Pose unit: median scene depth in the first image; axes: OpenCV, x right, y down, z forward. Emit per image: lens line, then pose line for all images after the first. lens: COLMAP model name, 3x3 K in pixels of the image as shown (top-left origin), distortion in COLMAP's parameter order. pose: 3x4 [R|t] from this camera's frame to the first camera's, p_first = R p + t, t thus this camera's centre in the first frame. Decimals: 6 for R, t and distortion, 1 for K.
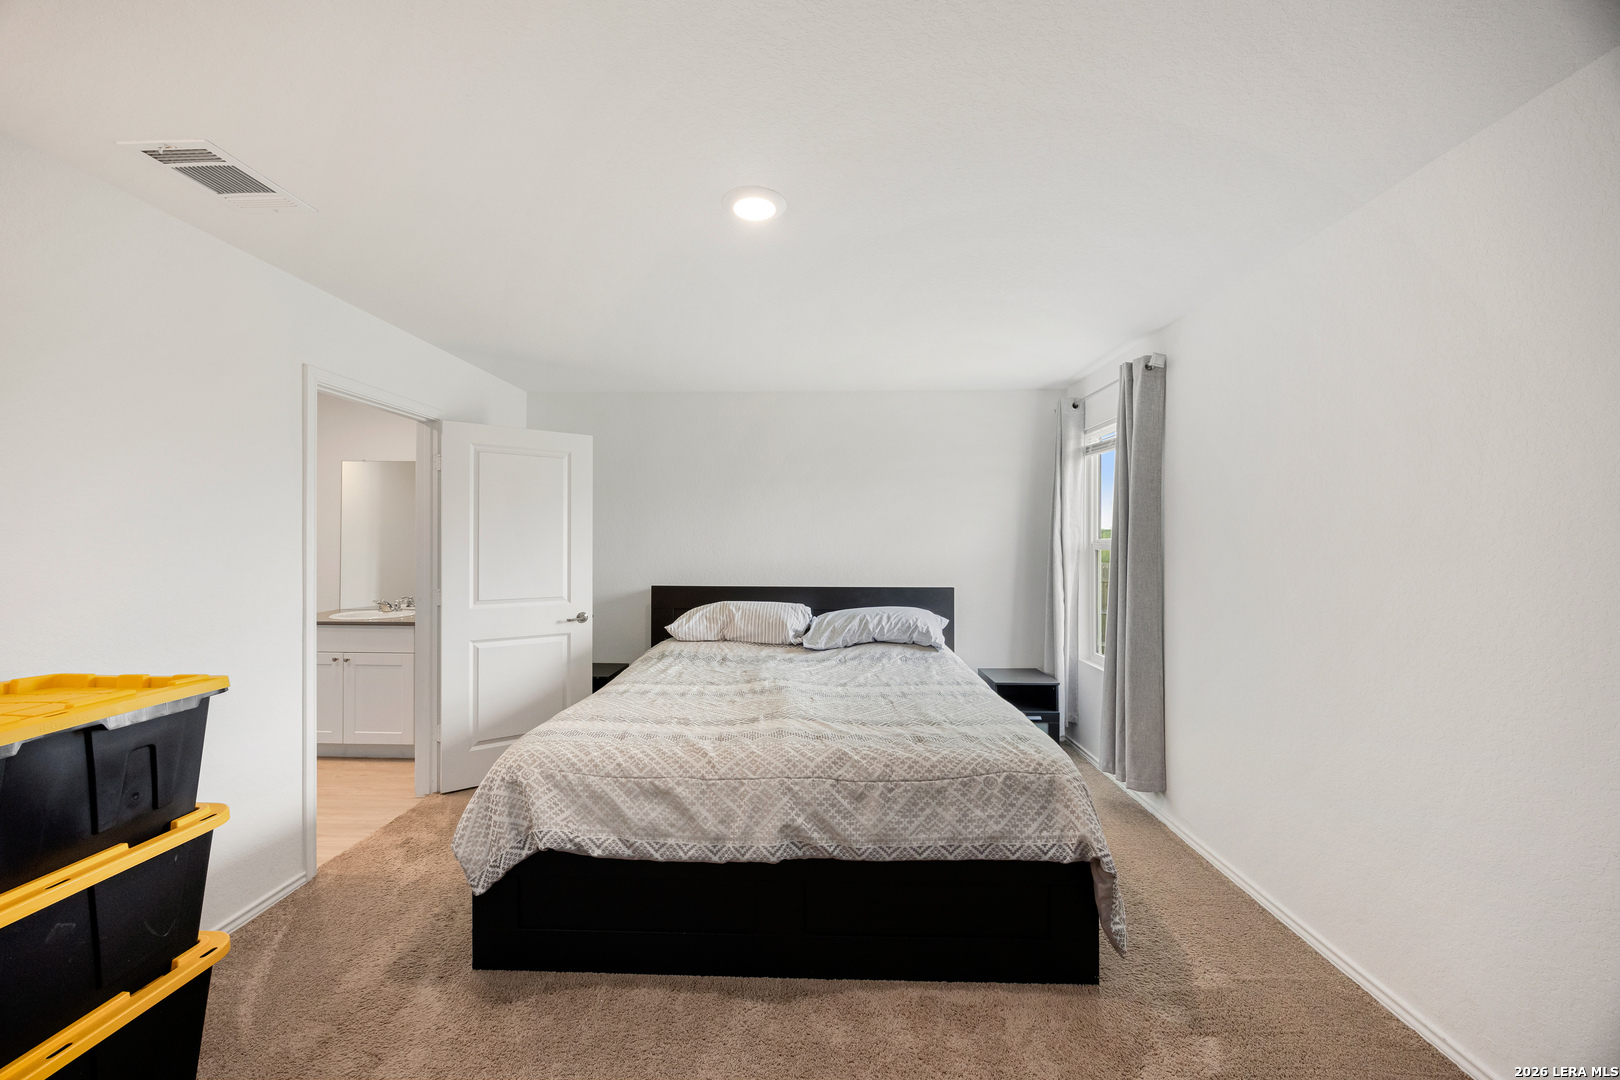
lens RADIAL K [[617.0, 0, 806.7], [0, 617.0, 541.1], [0, 0, 1]] dist [-0.001863, -0.000147]
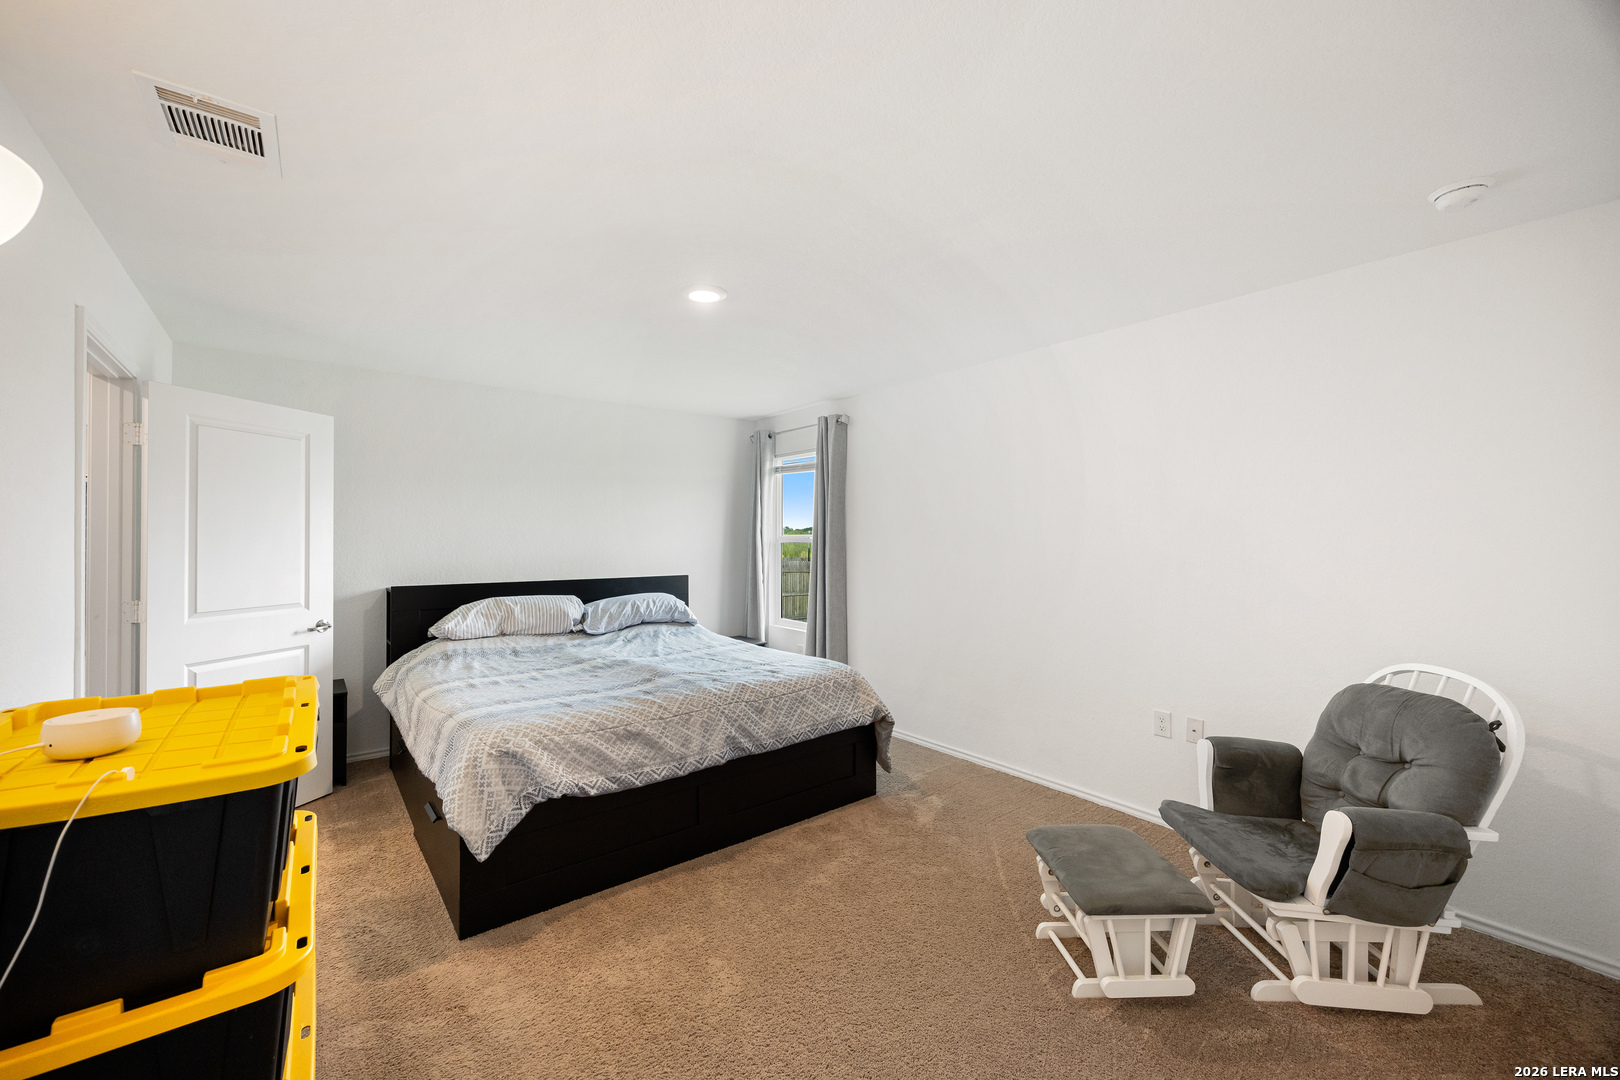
lens RADIAL K [[626.7, 0, 815.3], [0, 626.7, 534.5], [0, 0, 1]] dist [-0.001896, 0.000835]
pose [[0.762185, 0.000603, 0.647359, -0.736699], [0.002860, 0.999987, -0.004298, 0.002676], [-0.647353, 0.005127, 0.762173, -0.209988]]
